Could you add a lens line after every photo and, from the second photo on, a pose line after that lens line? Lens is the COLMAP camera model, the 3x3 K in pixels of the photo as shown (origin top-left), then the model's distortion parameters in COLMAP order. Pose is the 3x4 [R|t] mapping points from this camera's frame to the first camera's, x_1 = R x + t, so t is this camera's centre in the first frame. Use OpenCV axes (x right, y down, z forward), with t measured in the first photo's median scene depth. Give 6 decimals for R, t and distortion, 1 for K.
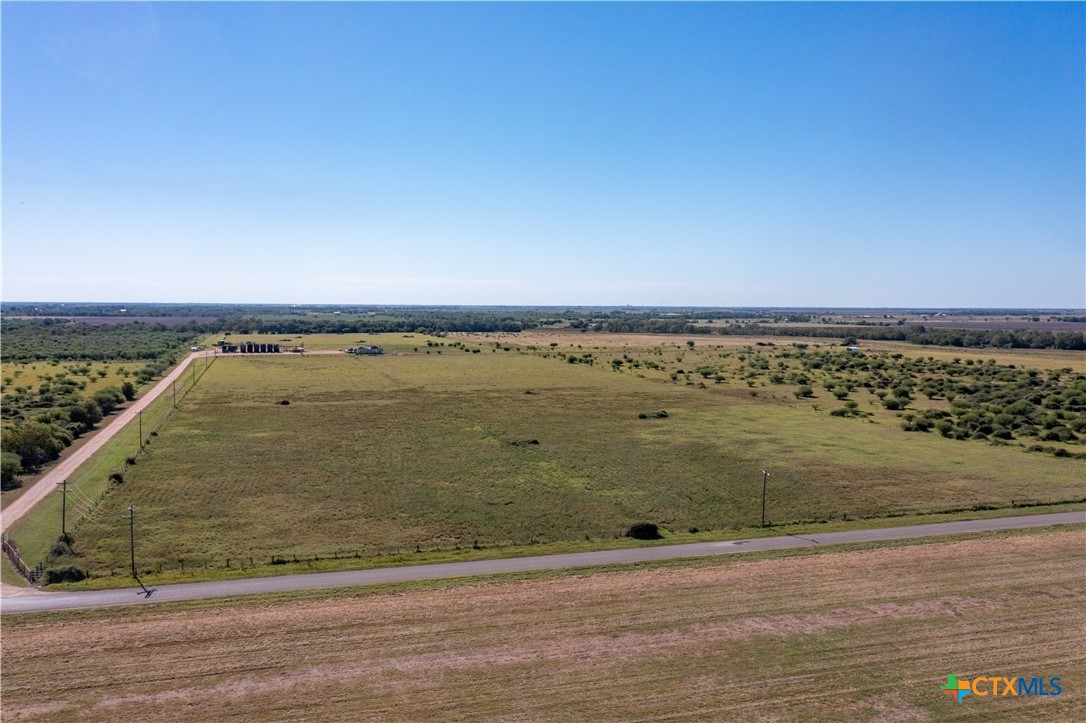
lens RADIAL K [[854.7, 0, 537.9], [0, 854.7, 360.4], [0, 0, 1]] dist [-0.003387, 0.001921]
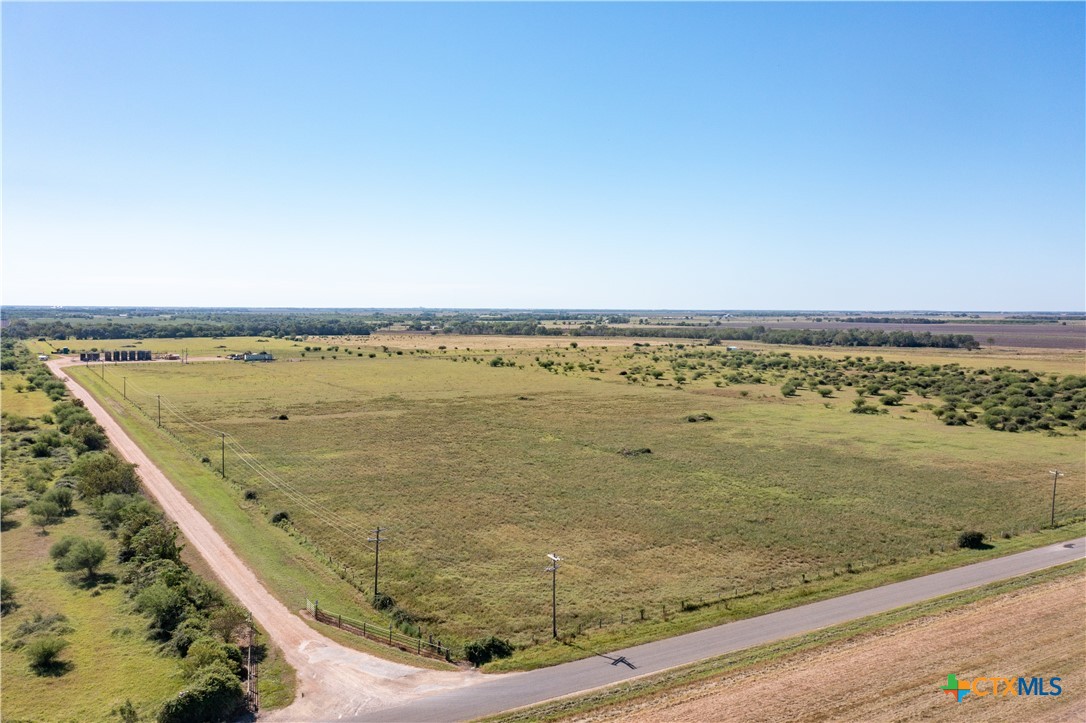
lens RADIAL K [[854.7, 0, 541.9], [0, 854.7, 364.0], [0, 0, 1]] dist [-0.003387, 0.001921]
pose [[0.969150, -0.016483, 0.245921, -0.224120], [0.016081, 0.999864, 0.003646, -0.003671], [-0.245947, 0.000421, 0.969283, 0.074777]]
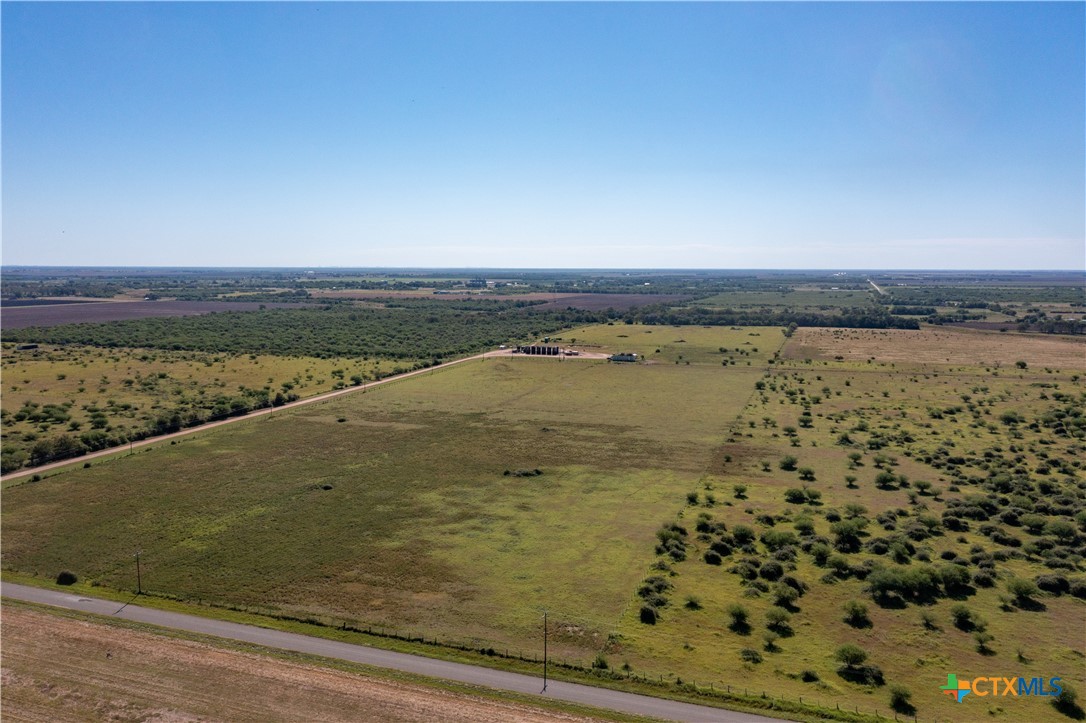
lens RADIAL K [[854.7, 0, 536.7], [0, 854.7, 361.9], [0, 0, 1]] dist [-0.003387, 0.001921]
pose [[0.800502, 0.062220, -0.596092, 0.623017], [-0.036936, 0.997828, 0.054550, -0.106356], [0.598191, -0.021650, 0.801061, 0.126480]]
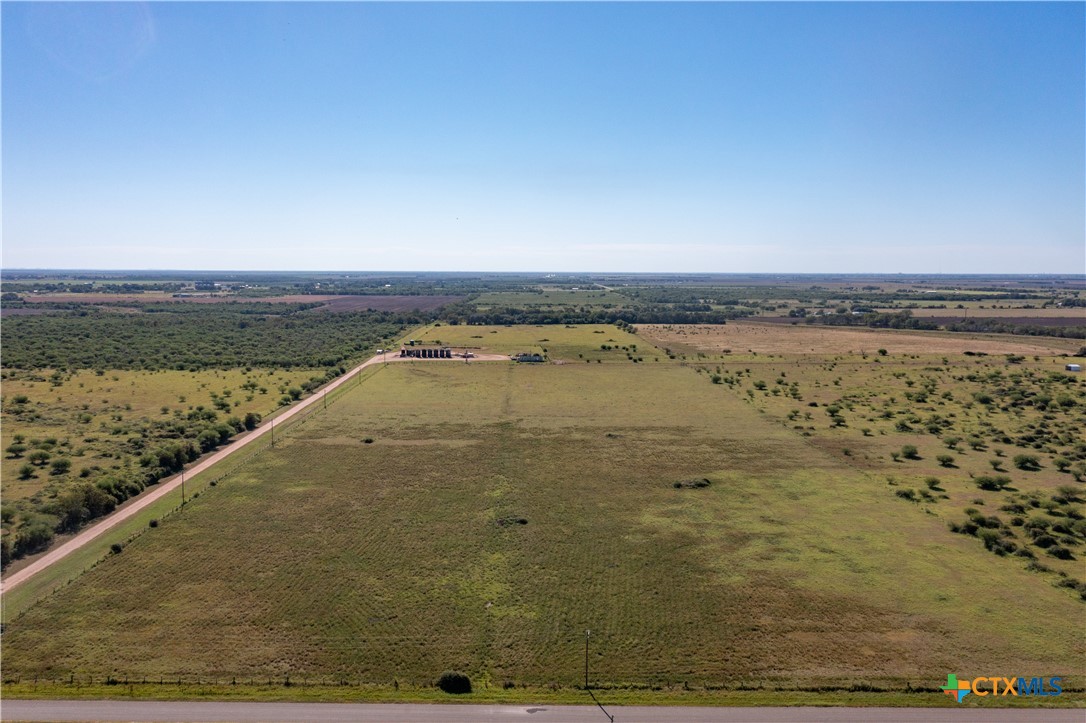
lens RADIAL K [[854.7, 0, 538.3], [0, 854.7, 366.3], [0, 0, 1]] dist [-0.003387, 0.001921]
pose [[0.955982, 0.029845, -0.291902, 0.197284], [-0.016741, 0.998741, 0.047288, -0.088249], [0.292946, -0.040320, 0.955278, 0.027686]]
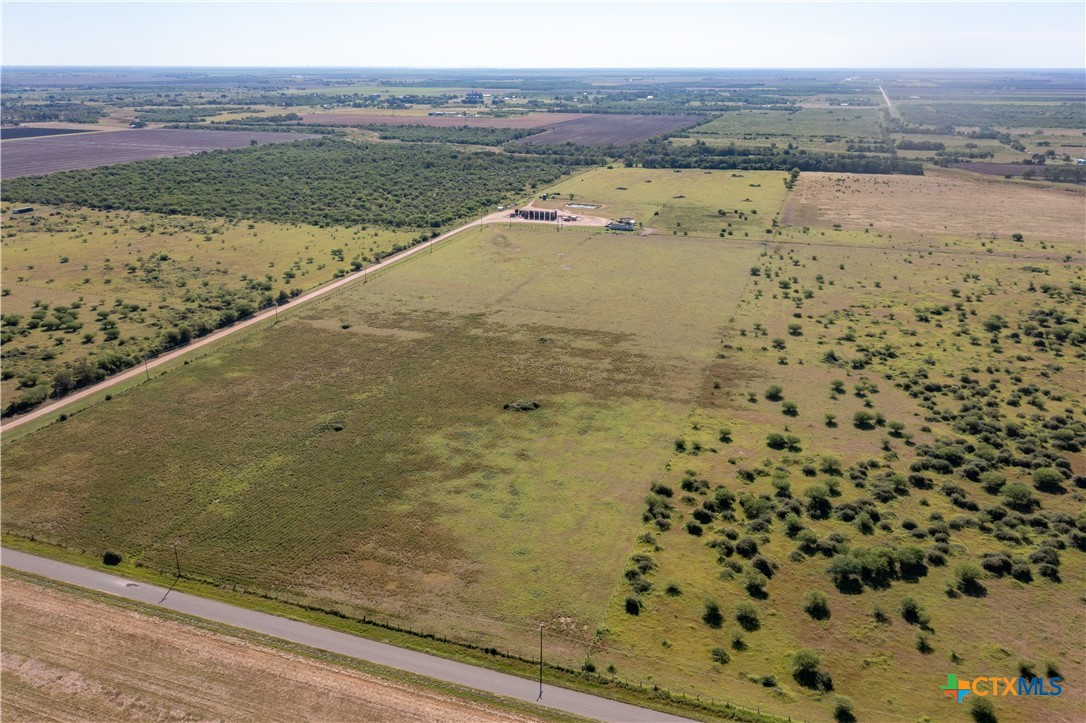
lens RADIAL K [[854.7, 0, 535.5], [0, 854.7, 354.2], [0, 0, 1]] dist [-0.003387, 0.001921]
pose [[0.800621, 0.186362, -0.569451, 0.625911], [-0.034684, 0.963221, 0.266464, -0.242943], [0.598166, -0.193586, 0.777639, 0.116984]]
